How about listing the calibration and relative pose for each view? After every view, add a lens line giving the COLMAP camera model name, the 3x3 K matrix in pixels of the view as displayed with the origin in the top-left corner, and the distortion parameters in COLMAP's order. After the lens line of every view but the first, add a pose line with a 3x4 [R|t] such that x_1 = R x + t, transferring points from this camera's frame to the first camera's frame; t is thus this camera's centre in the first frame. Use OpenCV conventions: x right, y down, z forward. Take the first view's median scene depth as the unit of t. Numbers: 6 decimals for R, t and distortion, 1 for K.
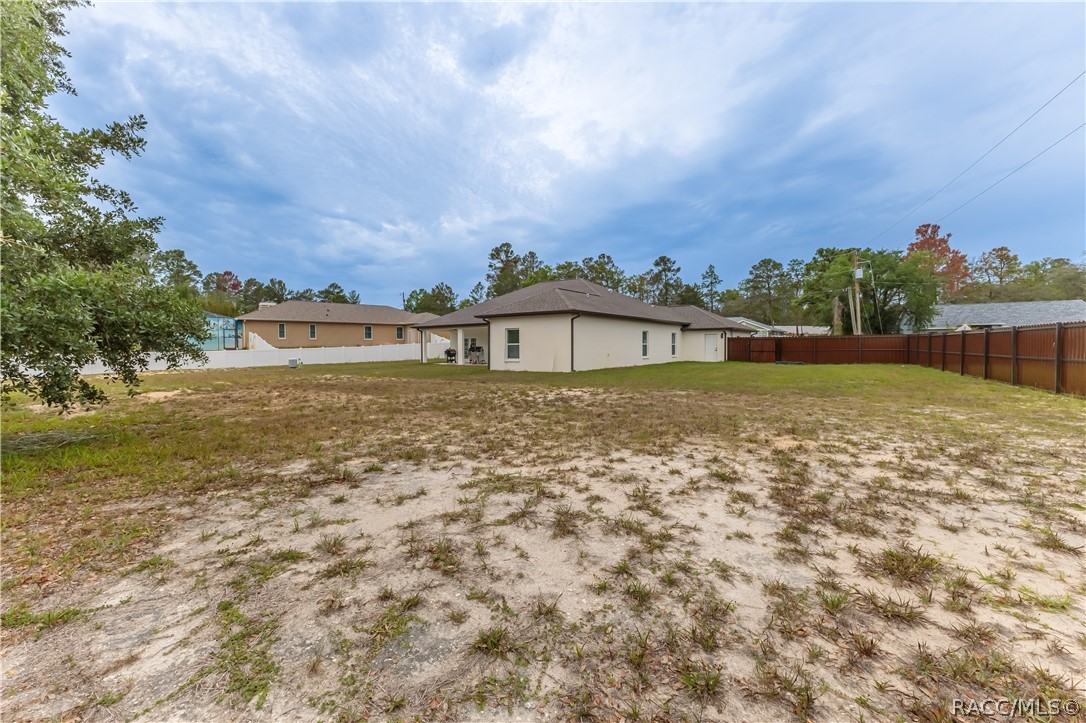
lens RADIAL K [[512.7, 0, 526.5], [0, 512.7, 358.0], [0, 0, 1]] dist [0.000208, -0.000085]
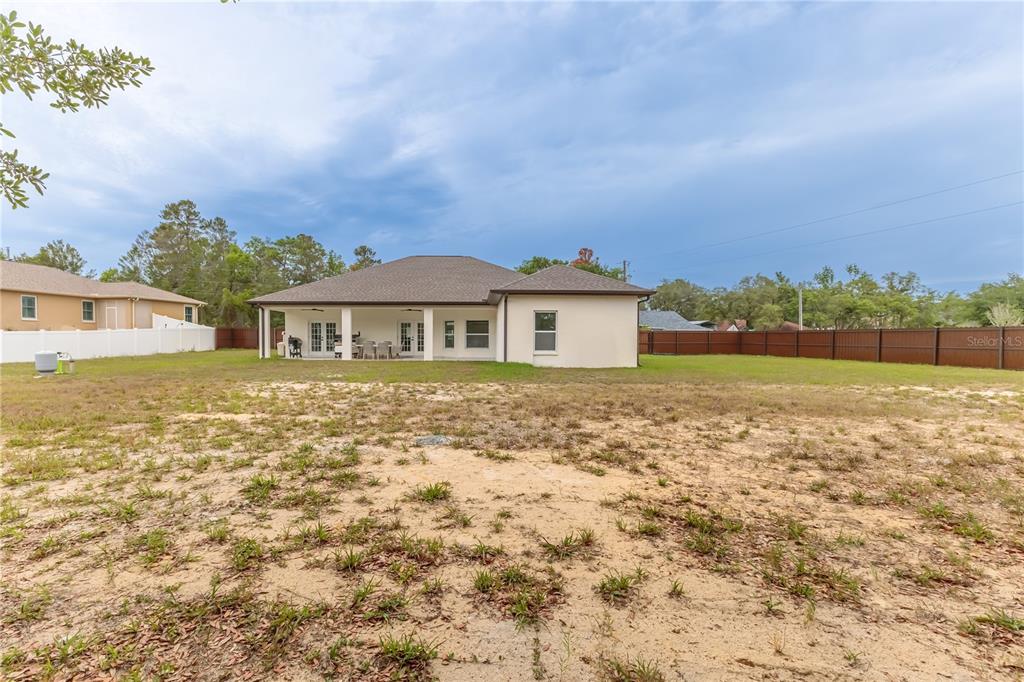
lens RADIAL K [[483.4, 0, 496.4], [0, 483.4, 337.7], [0, 0, 1]] dist [0.000208, -0.000085]
pose [[0.757303, 0.011124, 0.652969, -0.254175], [0.004343, 0.999747, -0.022070, -0.001576], [-0.653049, 0.019550, 0.757063, 0.242220]]
